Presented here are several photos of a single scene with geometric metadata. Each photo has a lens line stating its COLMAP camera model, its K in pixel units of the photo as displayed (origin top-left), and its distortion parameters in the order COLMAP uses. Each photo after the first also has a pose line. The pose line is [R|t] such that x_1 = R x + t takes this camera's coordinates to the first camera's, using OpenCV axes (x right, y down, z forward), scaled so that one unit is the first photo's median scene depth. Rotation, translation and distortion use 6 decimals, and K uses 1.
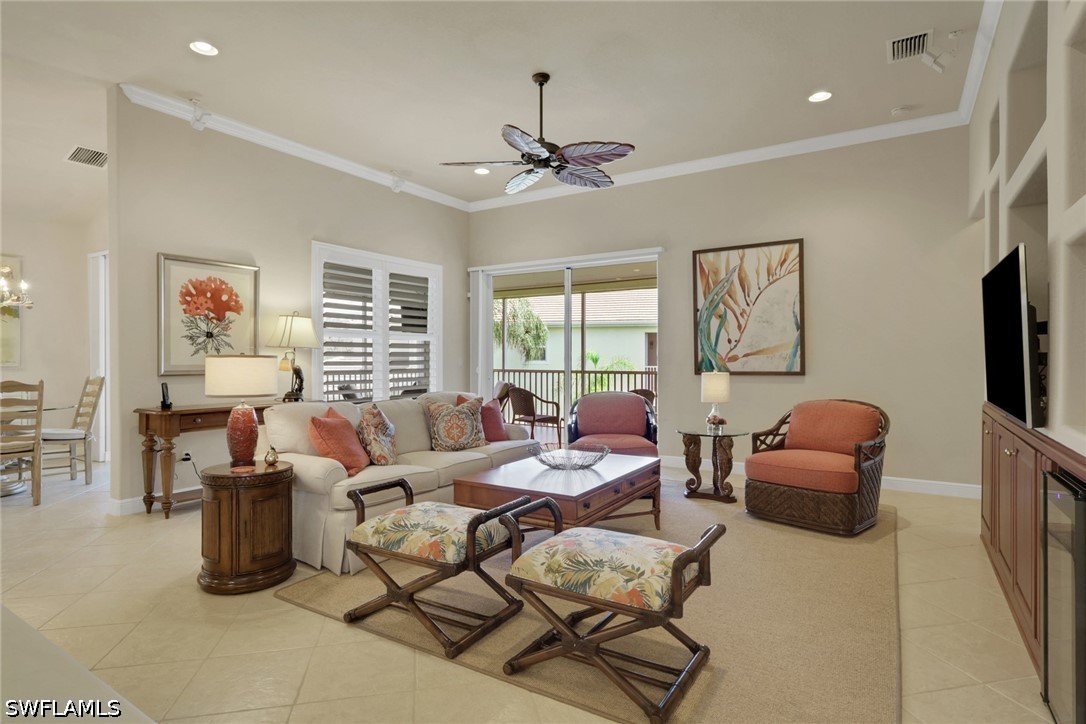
lens RADIAL K [[580.5, 0, 541.7], [0, 580.5, 359.3], [0, 0, 1]] dist [0.000744, 0.001032]
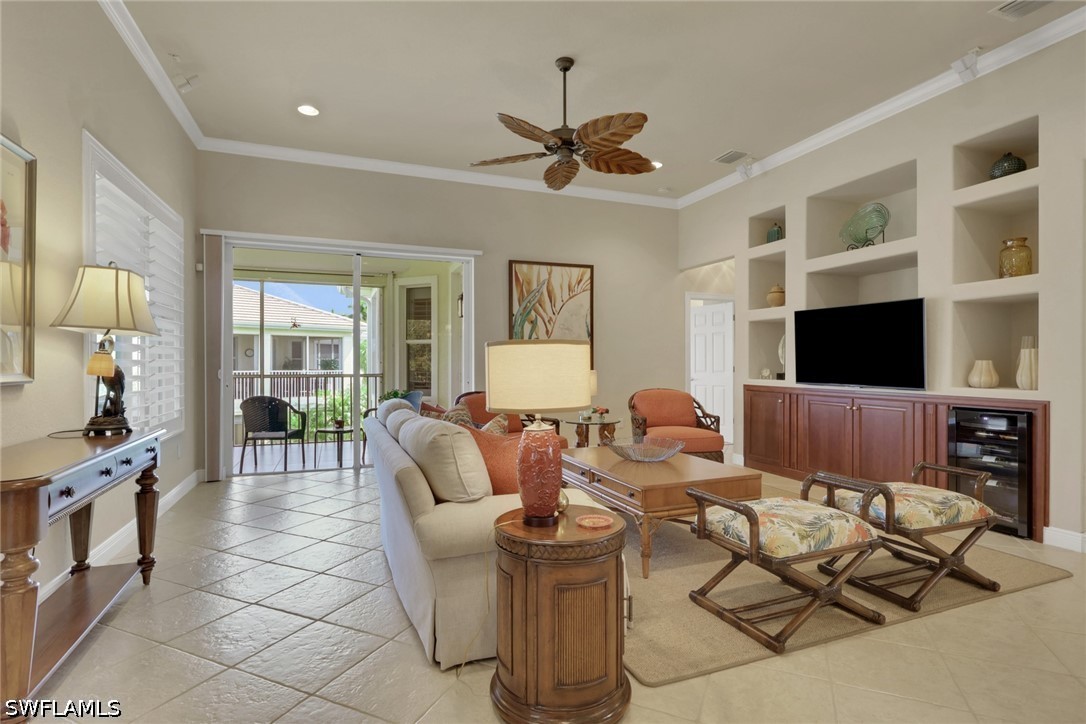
lens RADIAL K [[542.1, 0, 544.8], [0, 542.1, 361.8], [0, 0, 1]] dist [-0.004925, -0.000817]
pose [[0.582790, 0.005273, 0.812606, -0.550345], [0.001124, 0.999973, -0.007295, 0.011658], [-0.812622, 0.005165, 0.582768, 0.375299]]
